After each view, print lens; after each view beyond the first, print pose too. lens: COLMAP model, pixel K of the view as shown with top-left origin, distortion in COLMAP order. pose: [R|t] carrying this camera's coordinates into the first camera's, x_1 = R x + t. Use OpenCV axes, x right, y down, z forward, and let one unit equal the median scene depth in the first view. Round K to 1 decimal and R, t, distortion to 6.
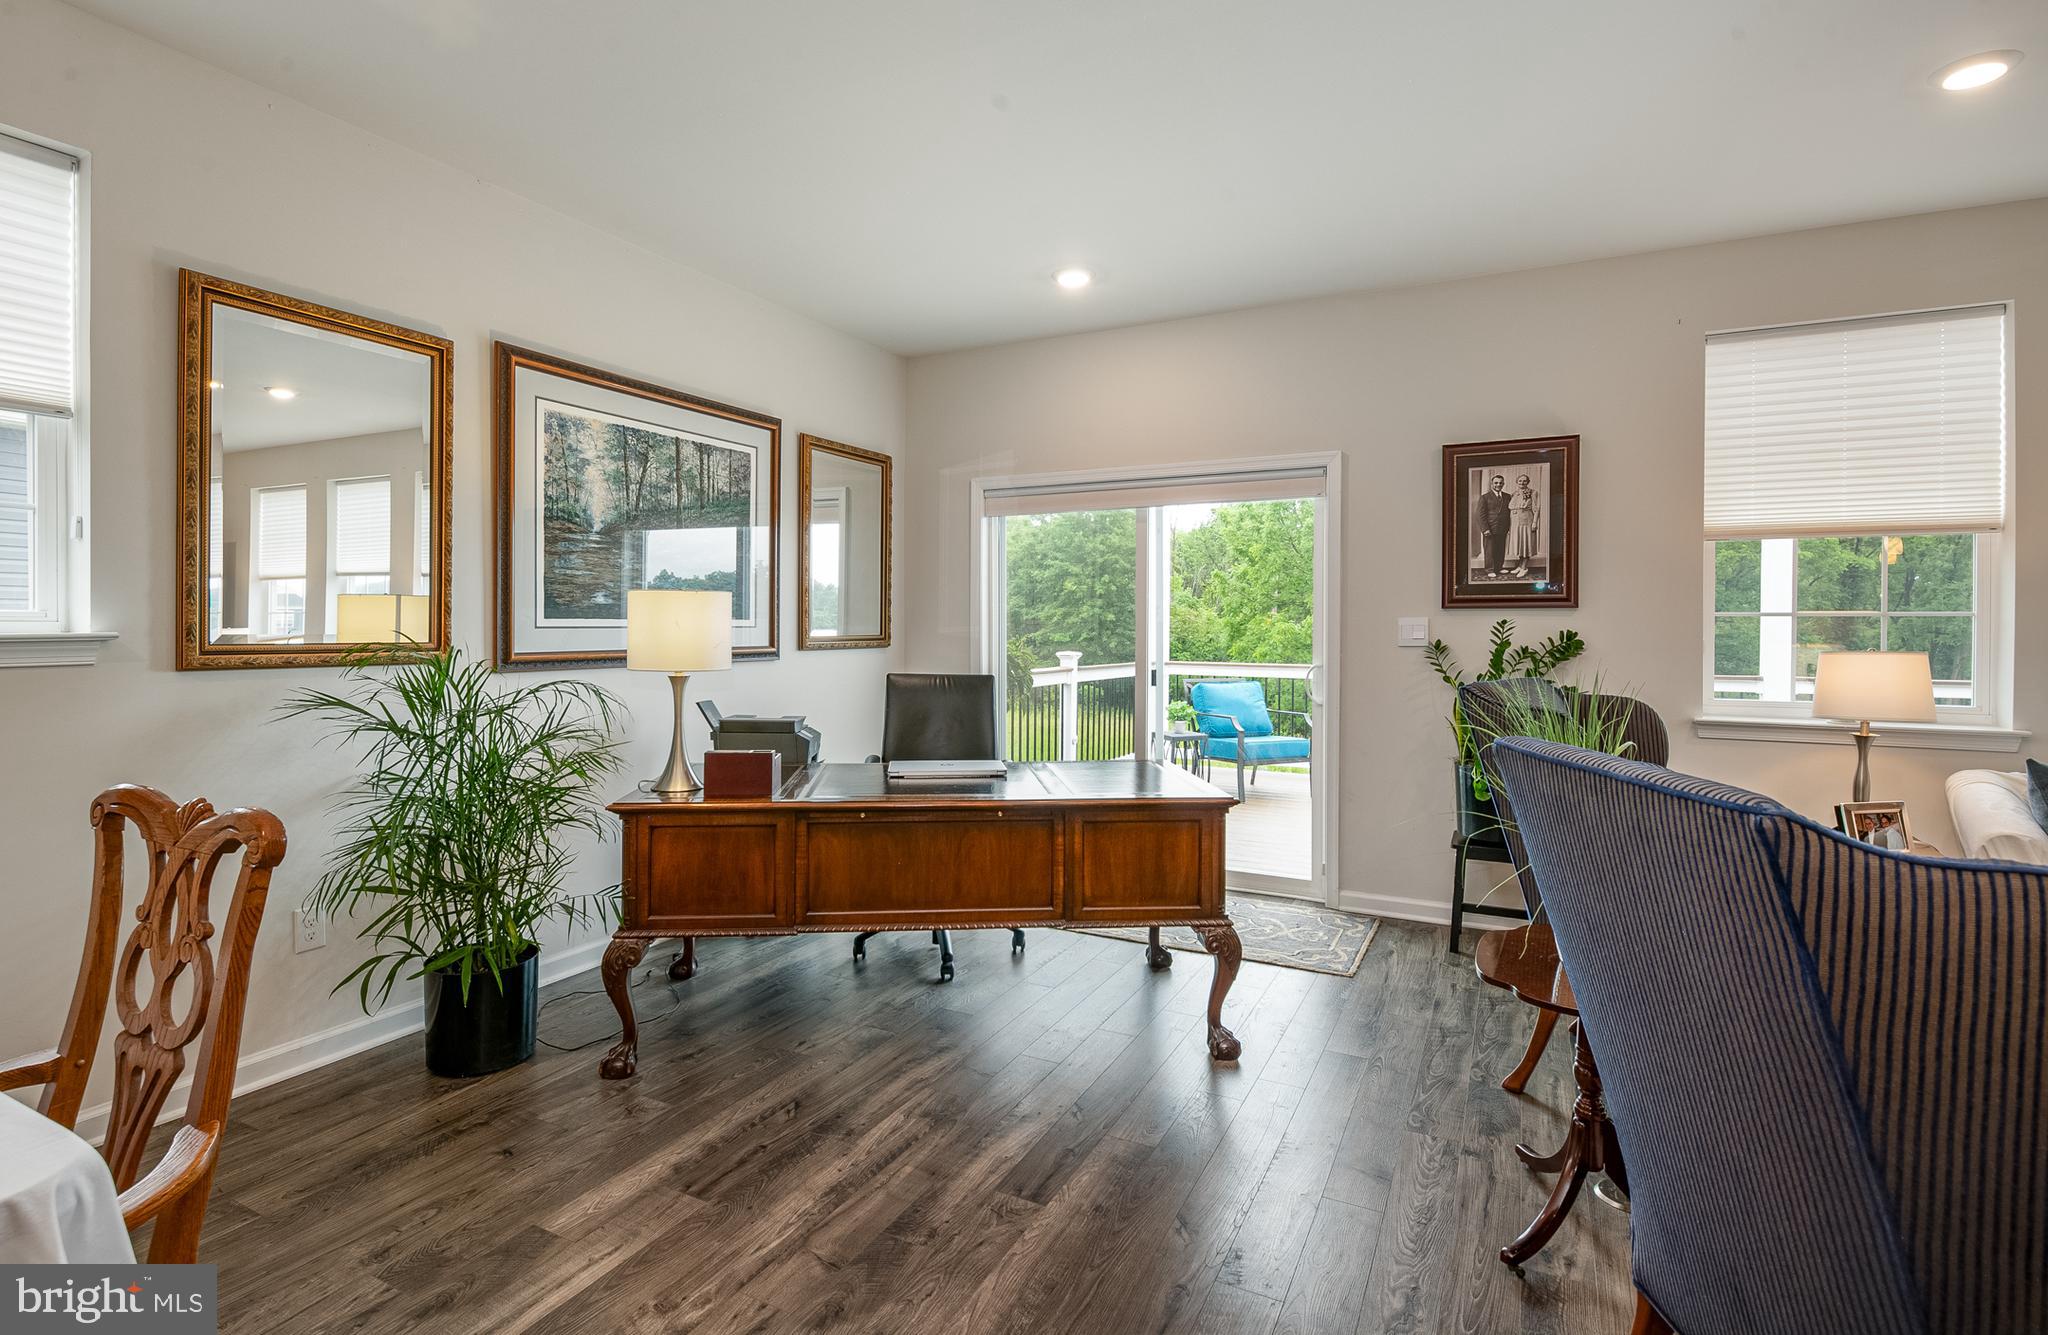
lens RADIAL K [[1004.8, 0, 1014.3], [0, 1004.8, 626.1], [0, 0, 1]] dist [-0.003840, -0.005736]
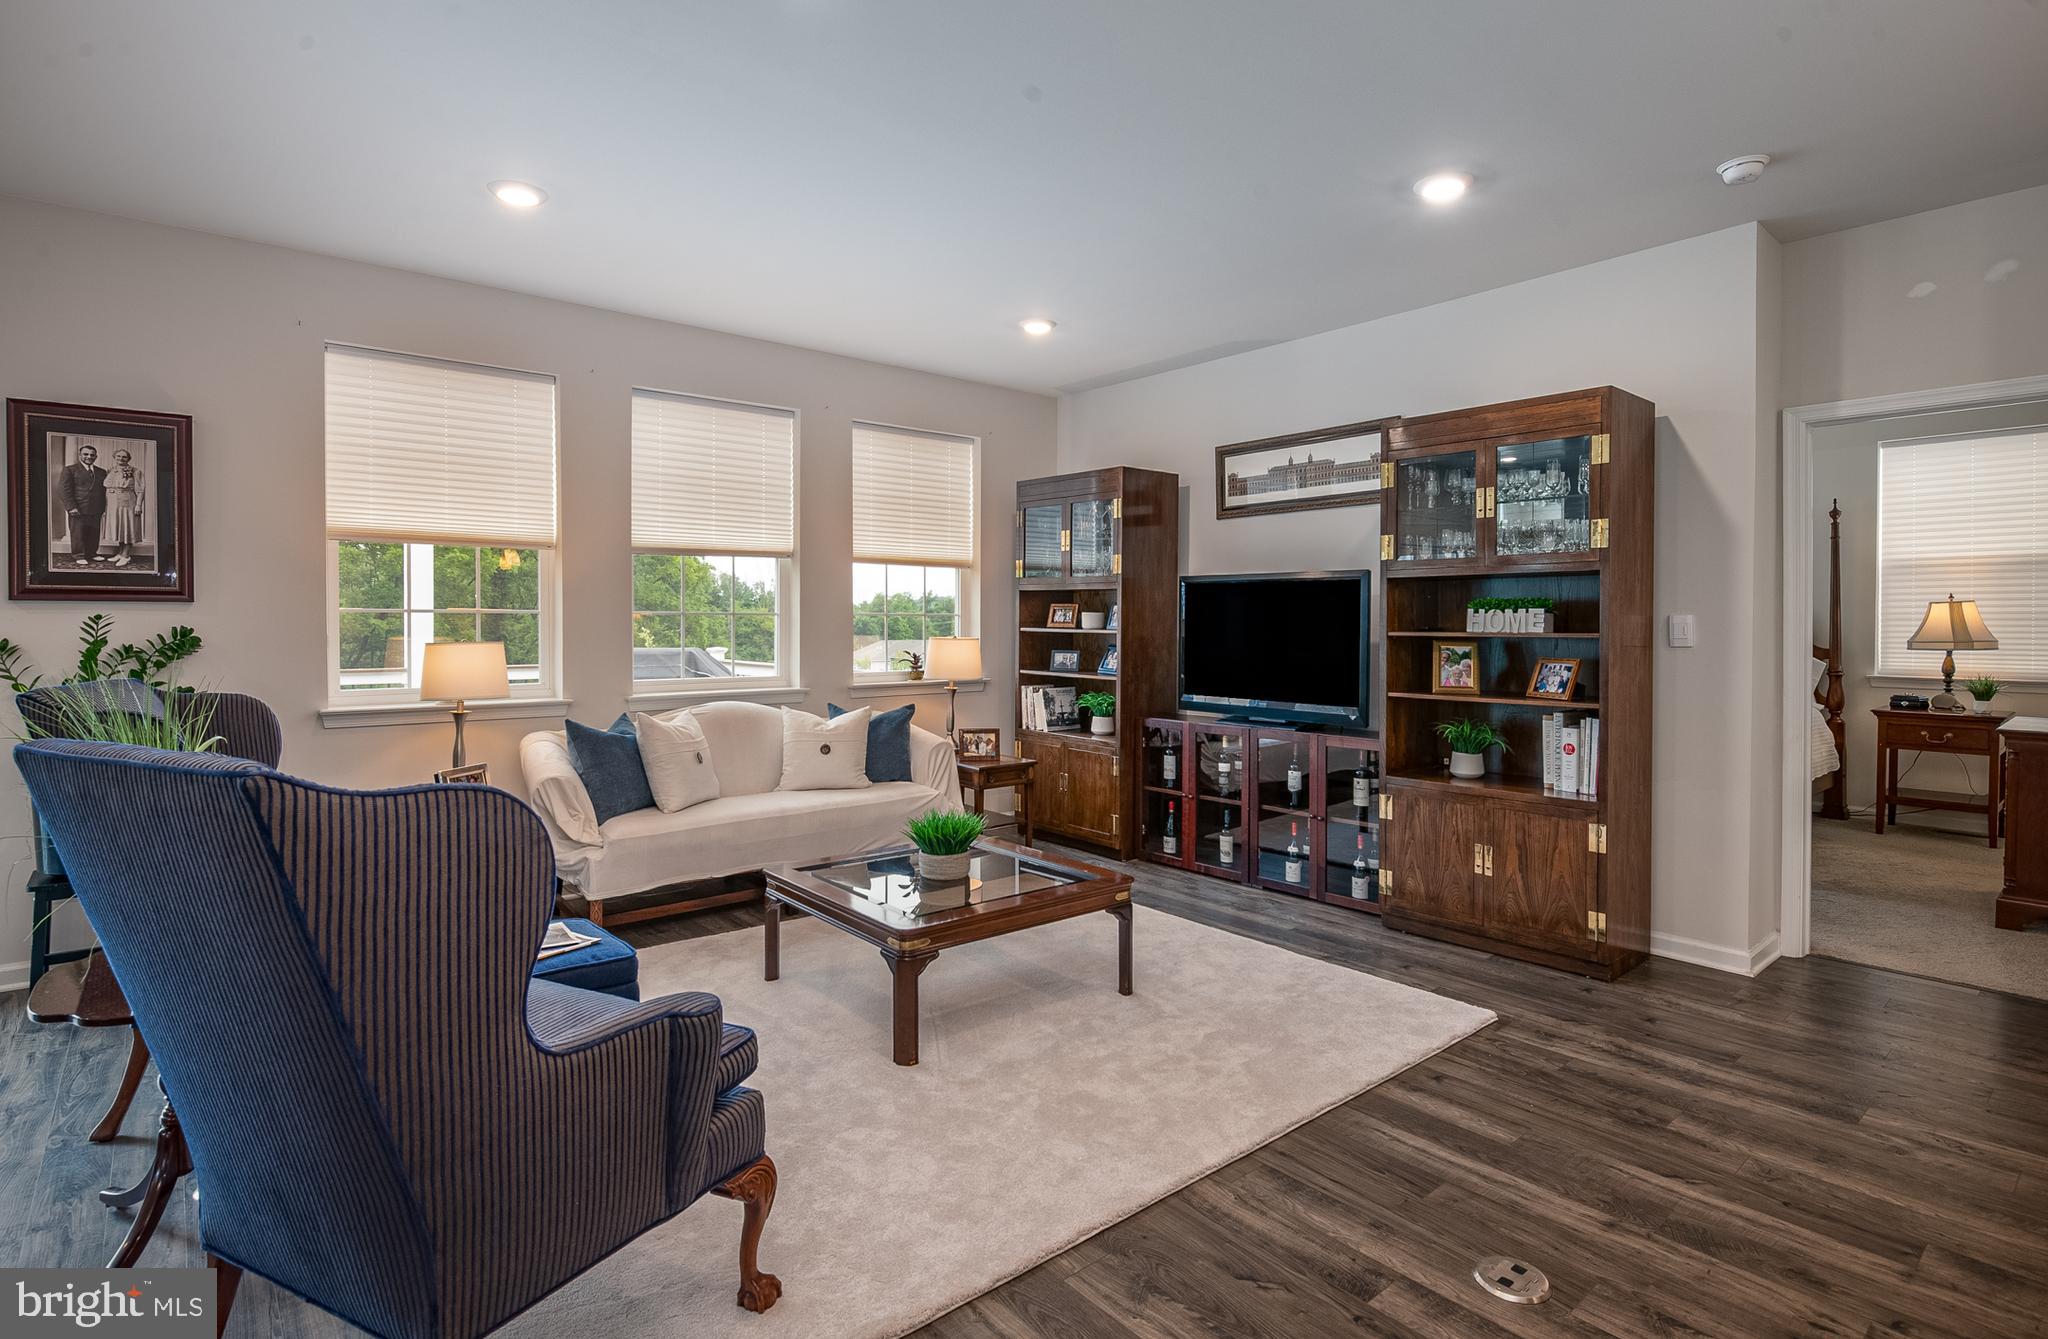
lens RADIAL K [[1004.8, 0, 1032.9], [0, 1004.8, 635.9], [0, 0, 1]] dist [-0.003840, -0.005736]
pose [[0.380637, -0.013274, 0.924629, -0.001437], [0.000494, 0.999900, 0.014152, 0.000636], [-0.924724, -0.004930, 0.380606, -0.096307]]
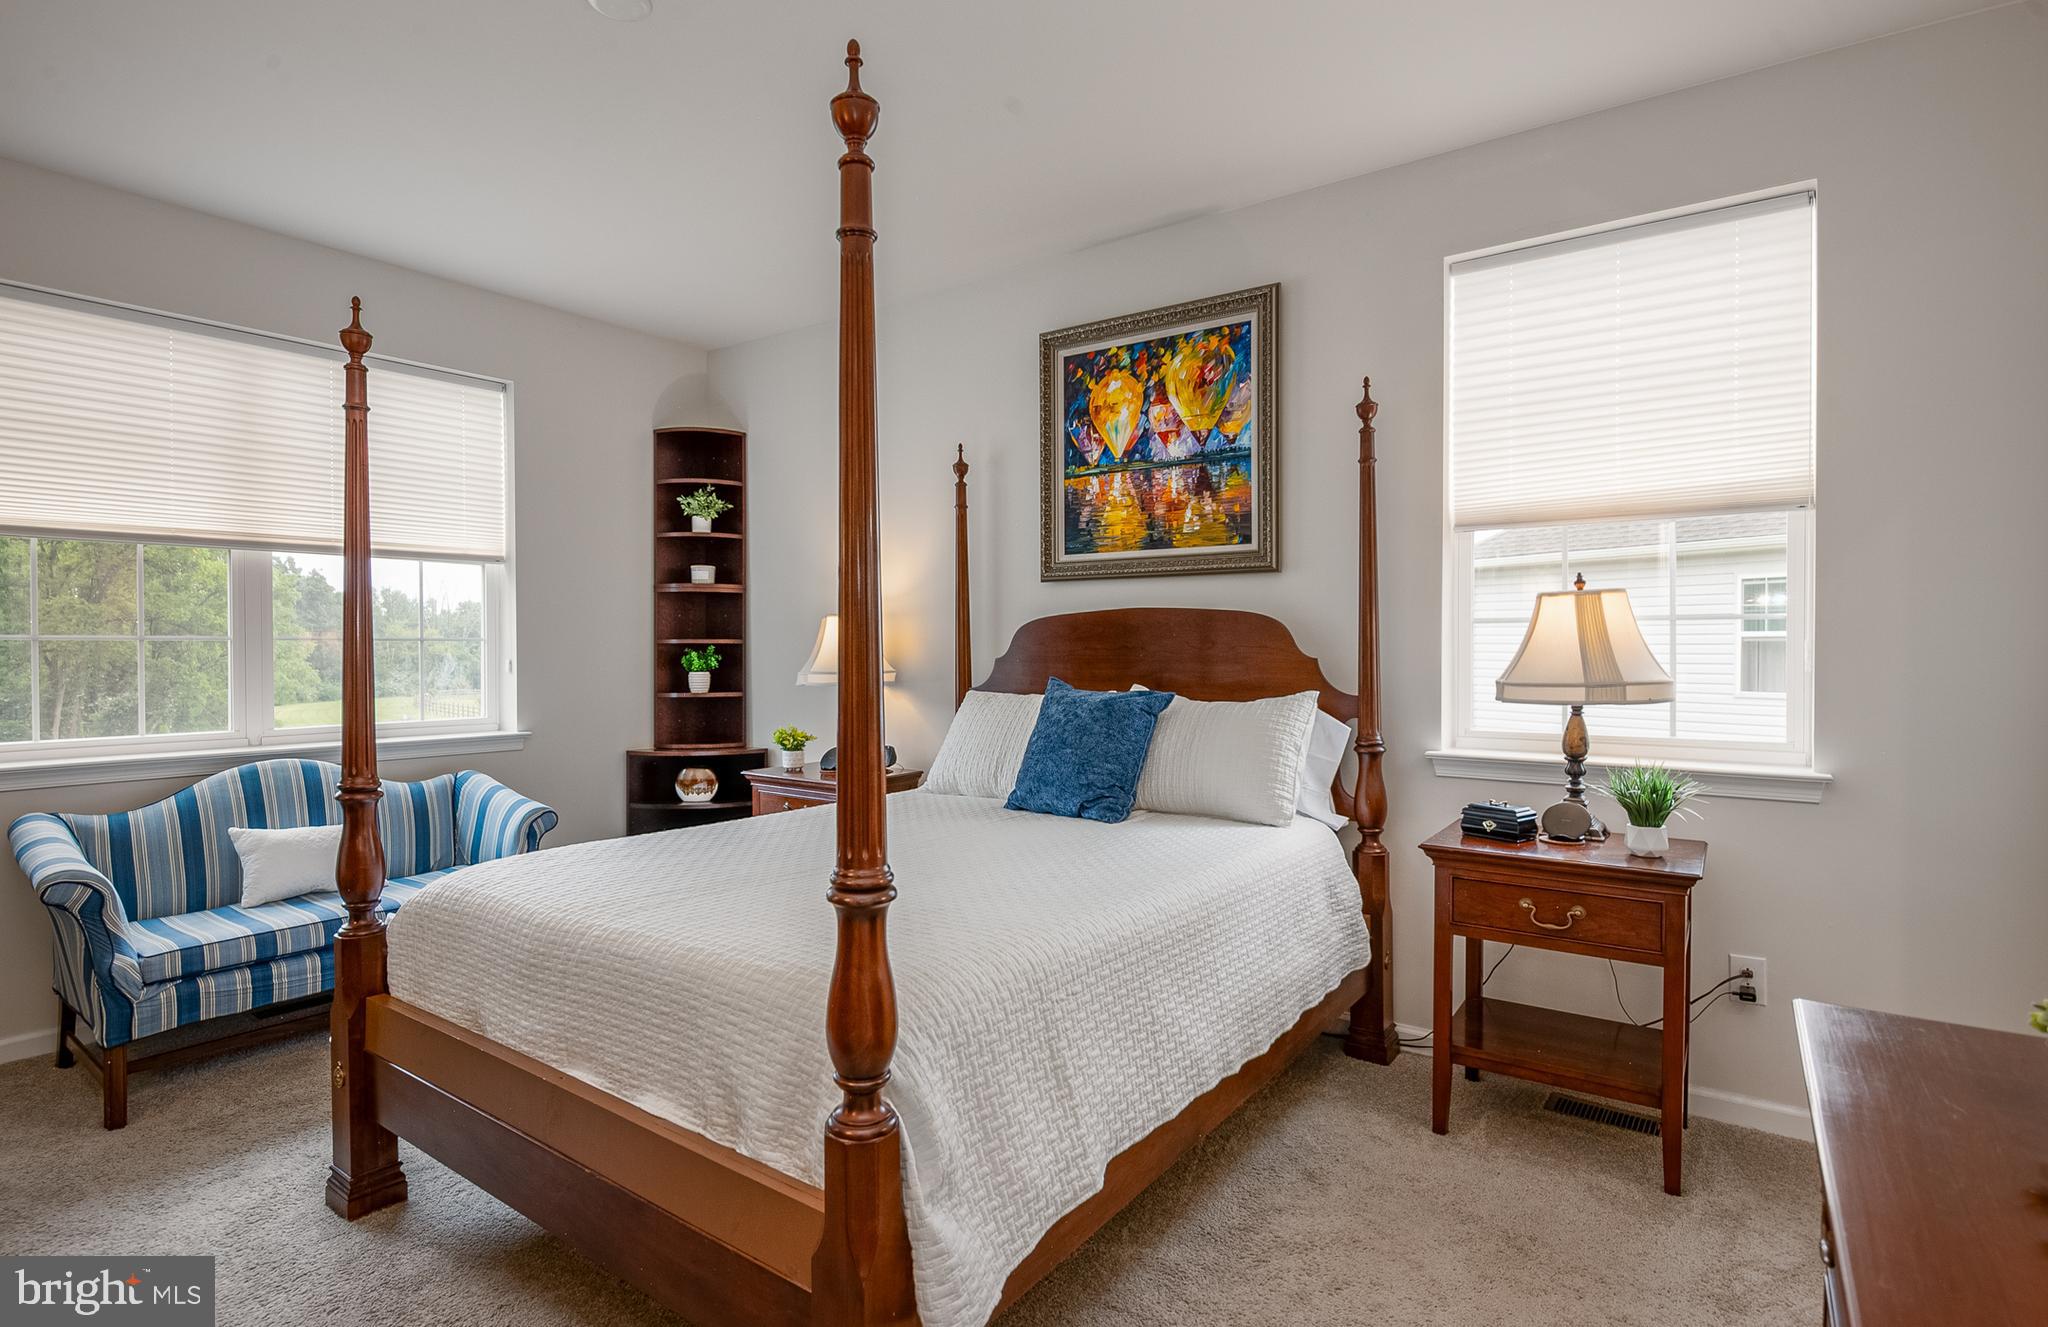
lens RADIAL K [[1004.8, 0, 1021.1], [0, 1004.8, 646.2], [0, 0, 1]] dist [-0.003840, -0.005736]
pose [[0.158044, -0.020291, 0.987223, 1.287812], [0.009047, 0.999777, 0.019101, -0.010814], [-0.987391, 0.005913, 0.158193, -0.576254]]
